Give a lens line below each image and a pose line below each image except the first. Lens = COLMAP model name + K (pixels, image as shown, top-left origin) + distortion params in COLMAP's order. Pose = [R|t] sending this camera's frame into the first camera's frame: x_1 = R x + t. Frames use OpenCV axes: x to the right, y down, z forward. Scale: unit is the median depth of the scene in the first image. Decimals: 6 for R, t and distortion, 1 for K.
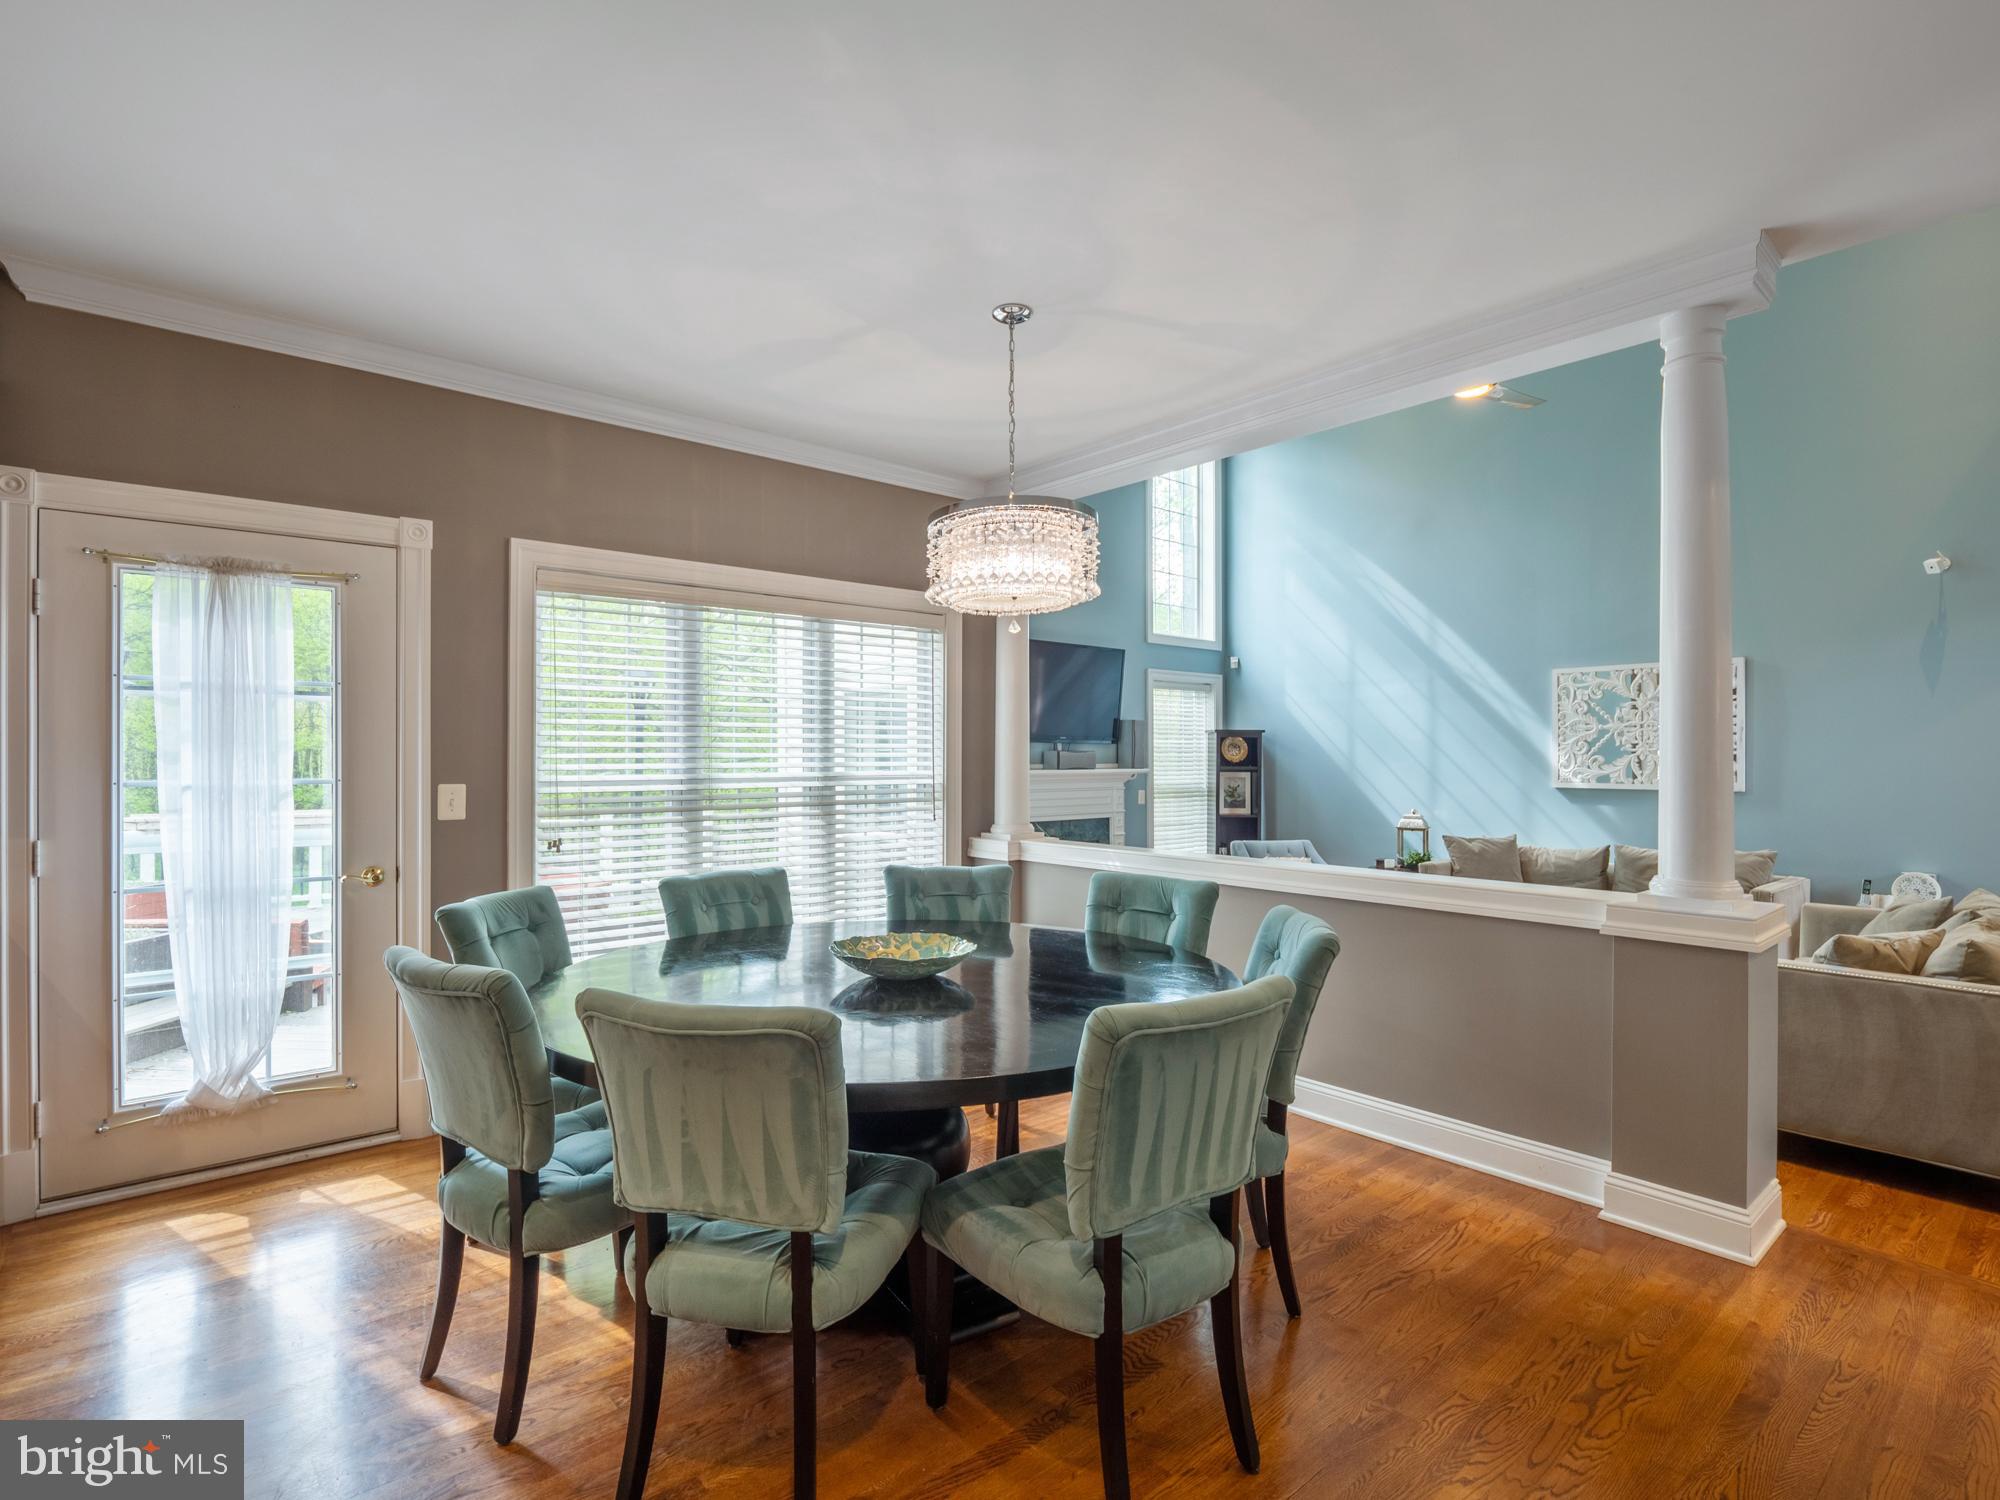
lens RADIAL K [[983.7, 0, 1005.4], [0, 983.7, 753.4], [0, 0, 1]] dist [-0.002516, -0.010589]
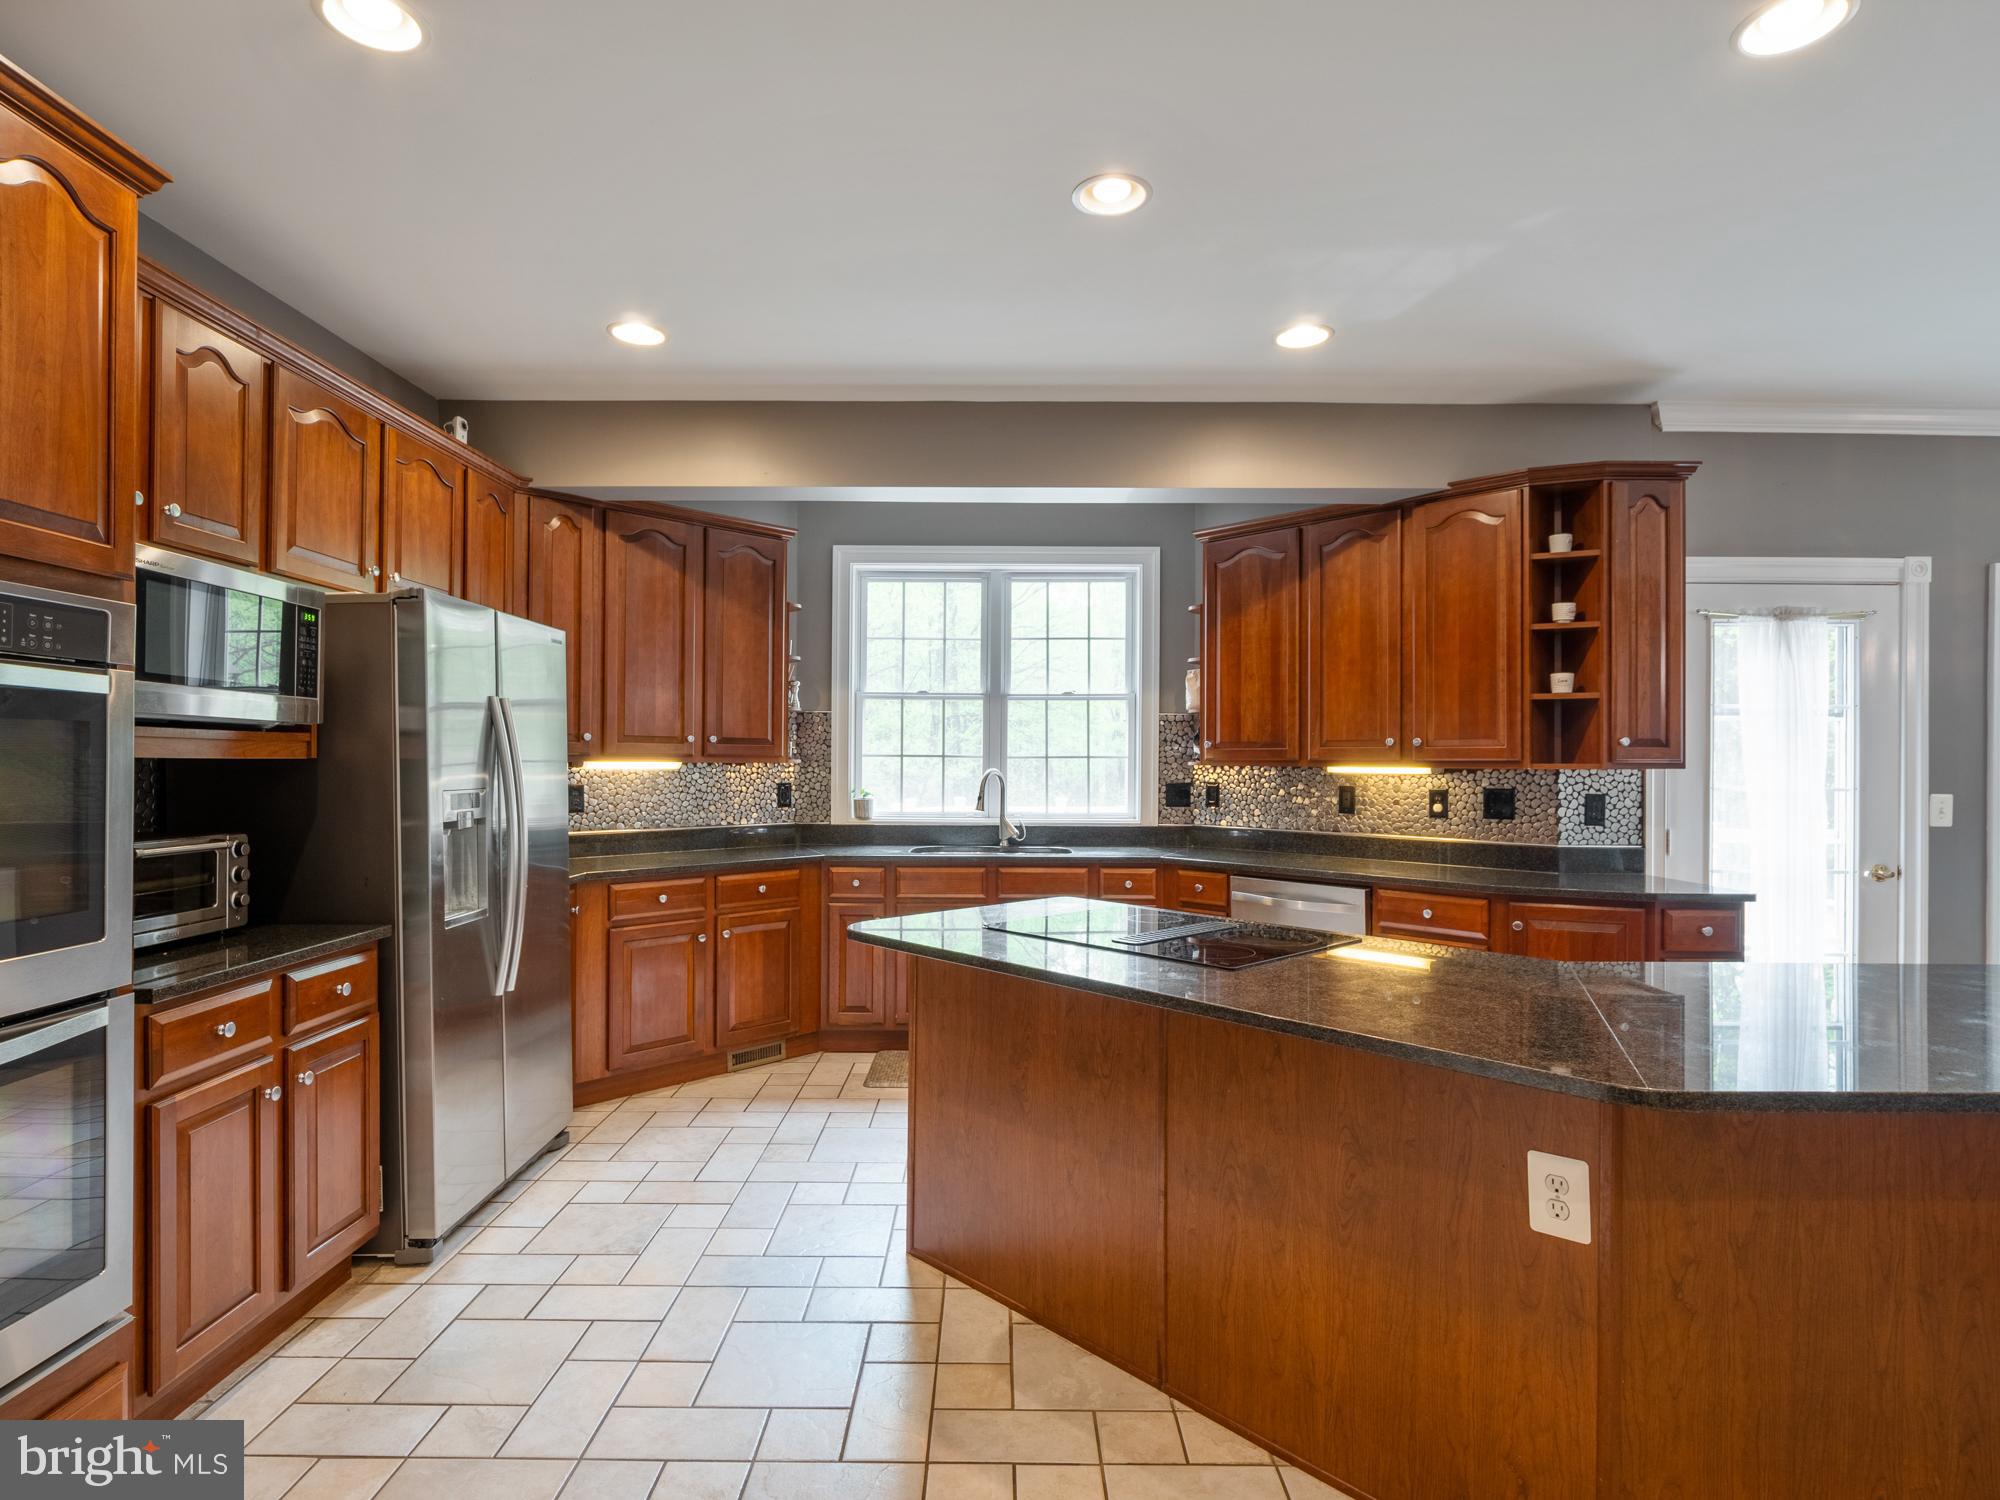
lens RADIAL K [[1048.6, 0, 992.4], [0, 1048.6, 759.3], [0, 0, 1]] dist [-0.004668, -0.001184]
pose [[0.758028, 0.002600, -0.652217, -0.435970], [-0.004241, 0.999991, -0.000942, -0.001582], [0.652209, 0.003480, 0.758031, -0.409224]]
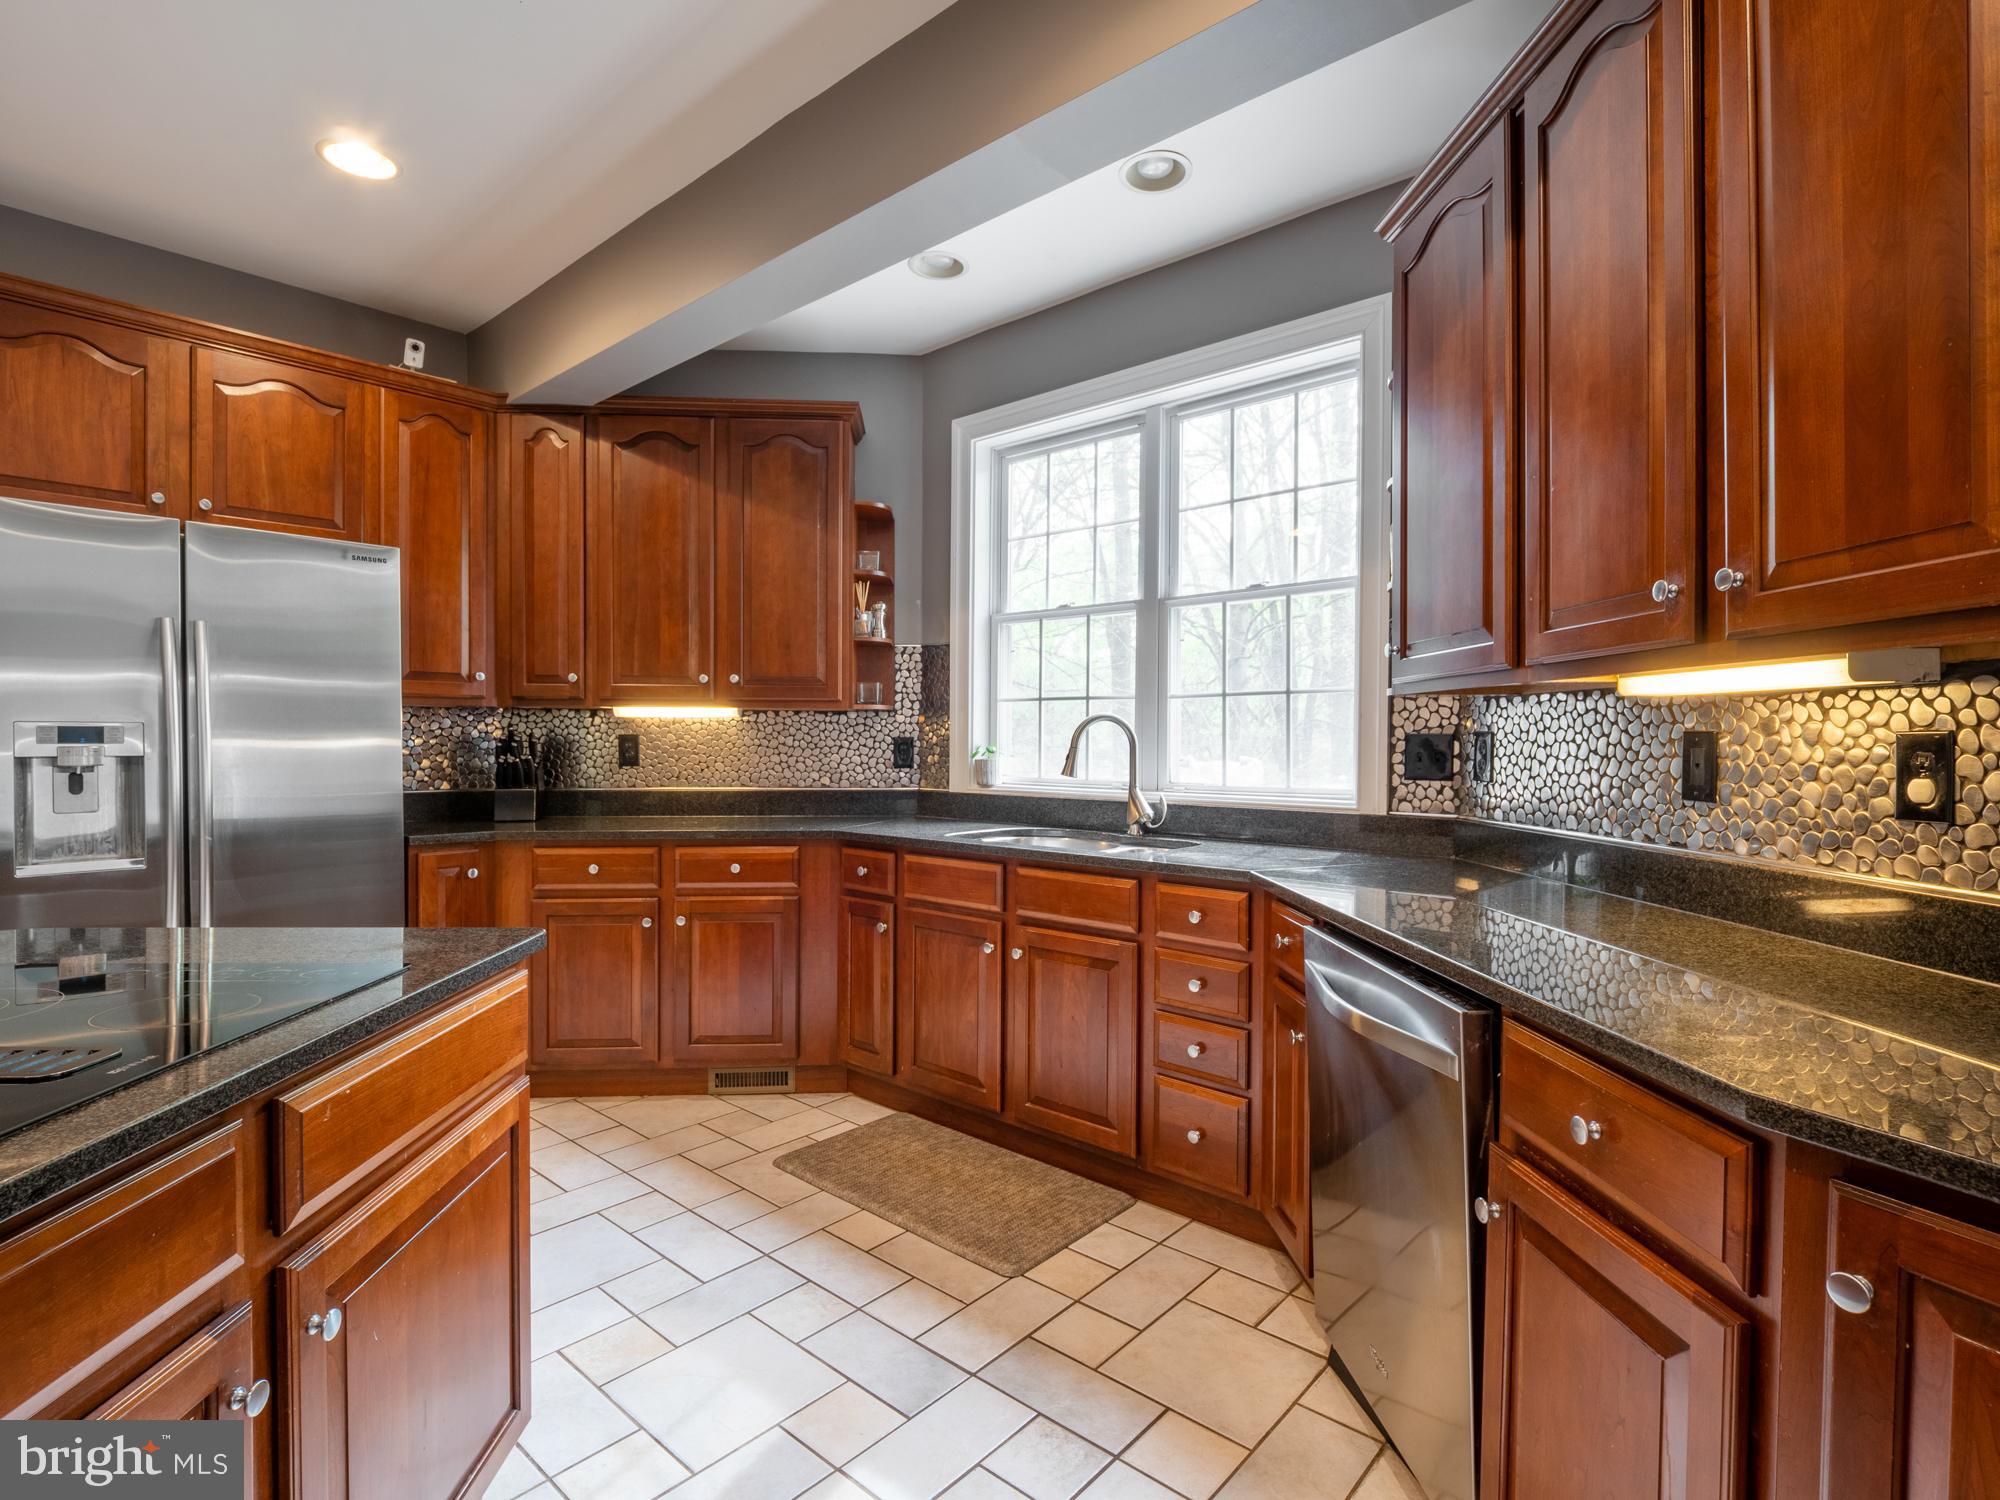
lens RADIAL K [[983.7, 0, 1005.4], [0, 983.7, 753.4], [0, 0, 1]] dist [-0.002516, -0.010589]
pose [[0.143713, 0.014481, -0.989513, -0.502762], [-0.001995, 0.999895, 0.014343, 0.024206], [0.989617, -0.000087, 0.143727, 0.234756]]
